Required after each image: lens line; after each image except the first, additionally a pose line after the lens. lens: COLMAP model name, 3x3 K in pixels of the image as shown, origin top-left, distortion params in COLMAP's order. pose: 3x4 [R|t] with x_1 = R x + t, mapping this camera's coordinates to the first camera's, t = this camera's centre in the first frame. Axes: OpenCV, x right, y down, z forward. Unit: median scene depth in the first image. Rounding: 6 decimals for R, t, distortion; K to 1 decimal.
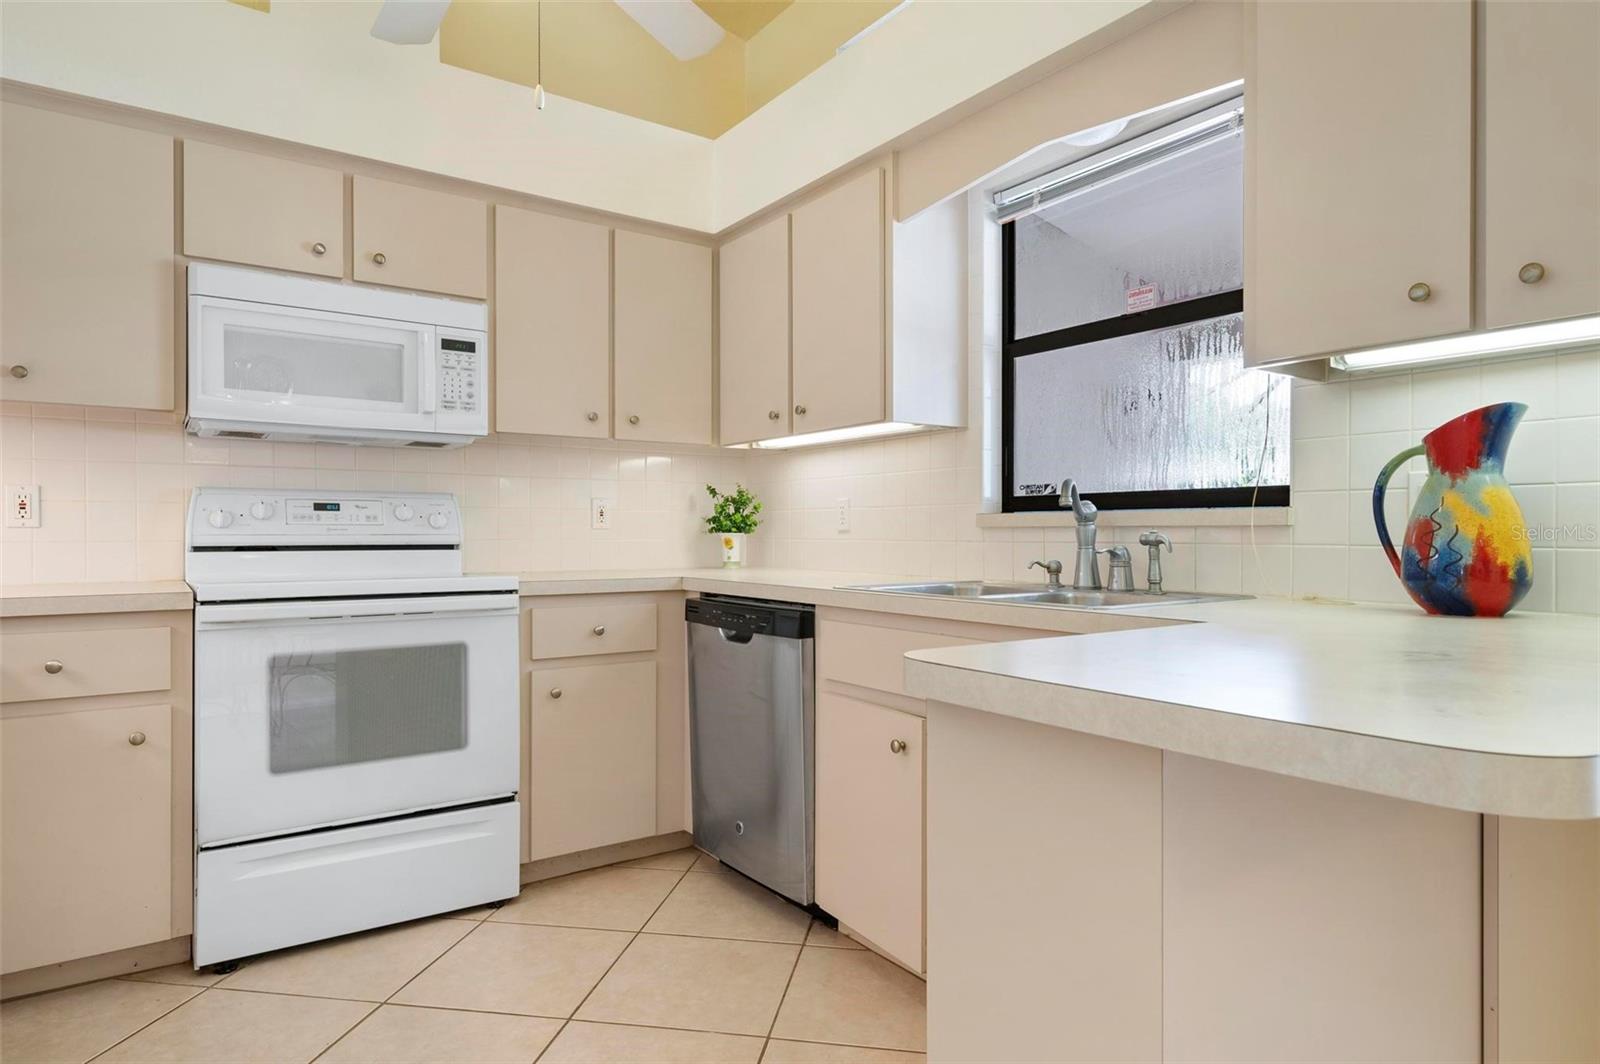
lens RADIAL K [[914.8, 0, 835.3], [0, 914.8, 537.9], [0, 0, 1]] dist [-0.004160, -0.004106]
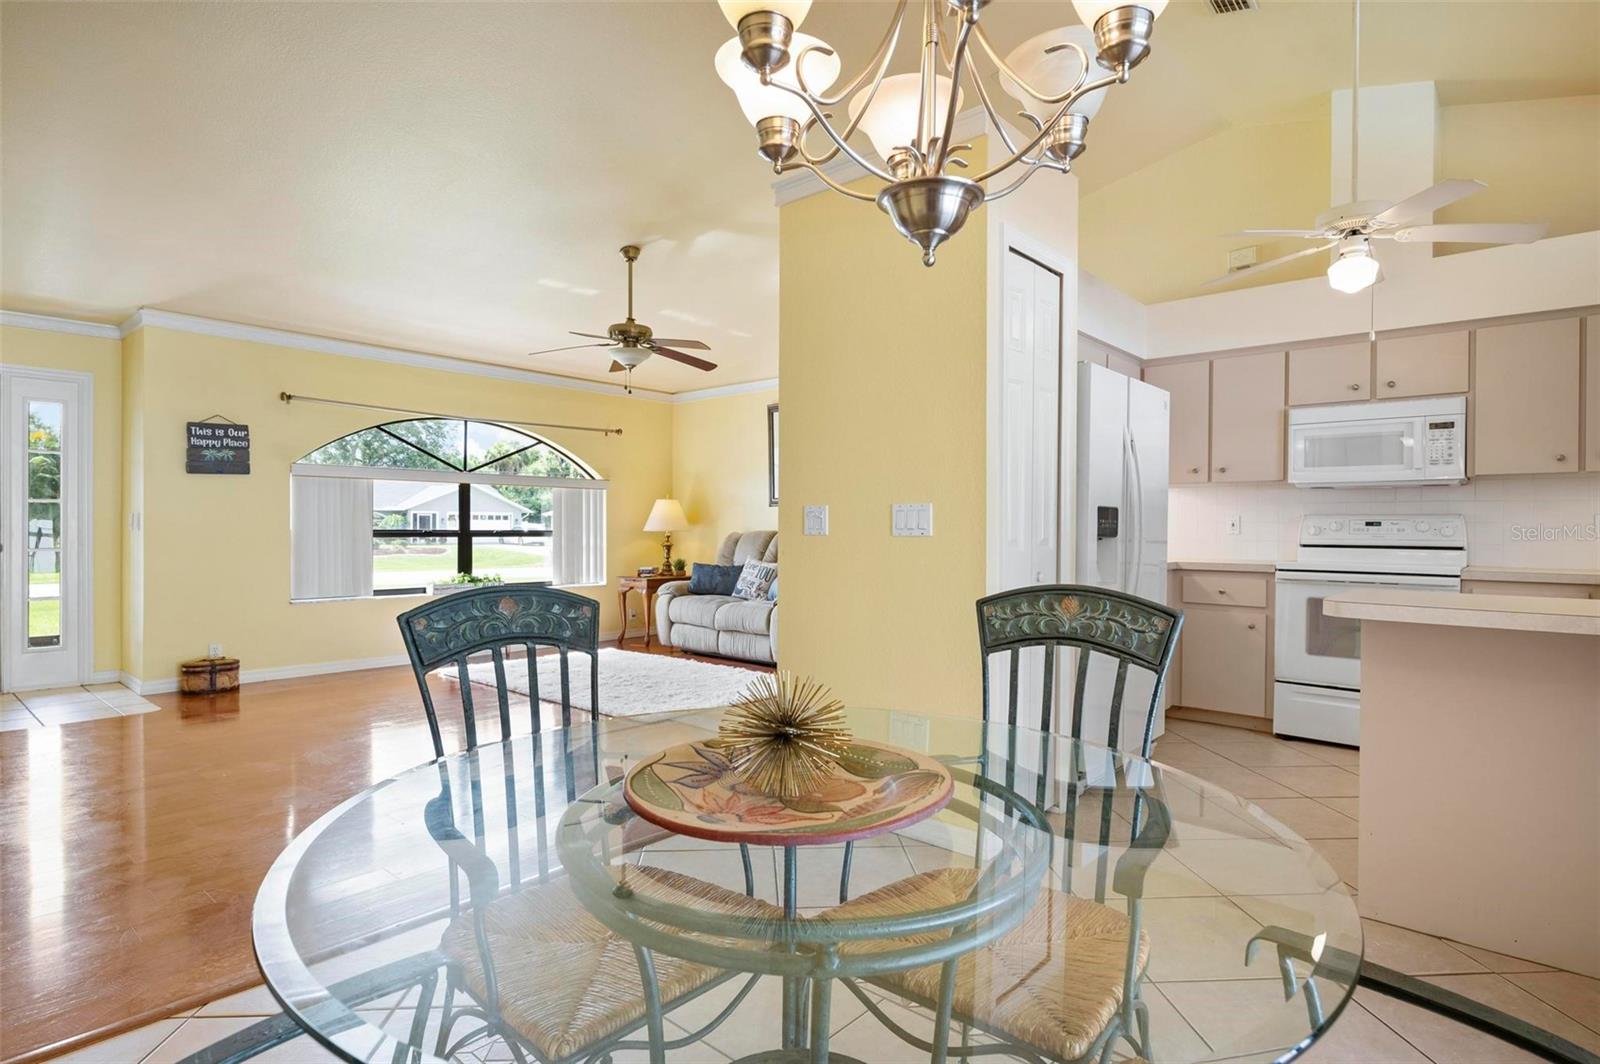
lens RADIAL K [[840.1, 0, 800.0], [0, 840.1, 532.0], [0, 0, 1]] dist [0.001670, 0.000480]
pose [[0.208181, 0.007613, -0.978061, 0.847304], [-0.012432, 0.999910, 0.005137, -0.013226], [0.978011, 0.011090, 0.208257, -0.449954]]
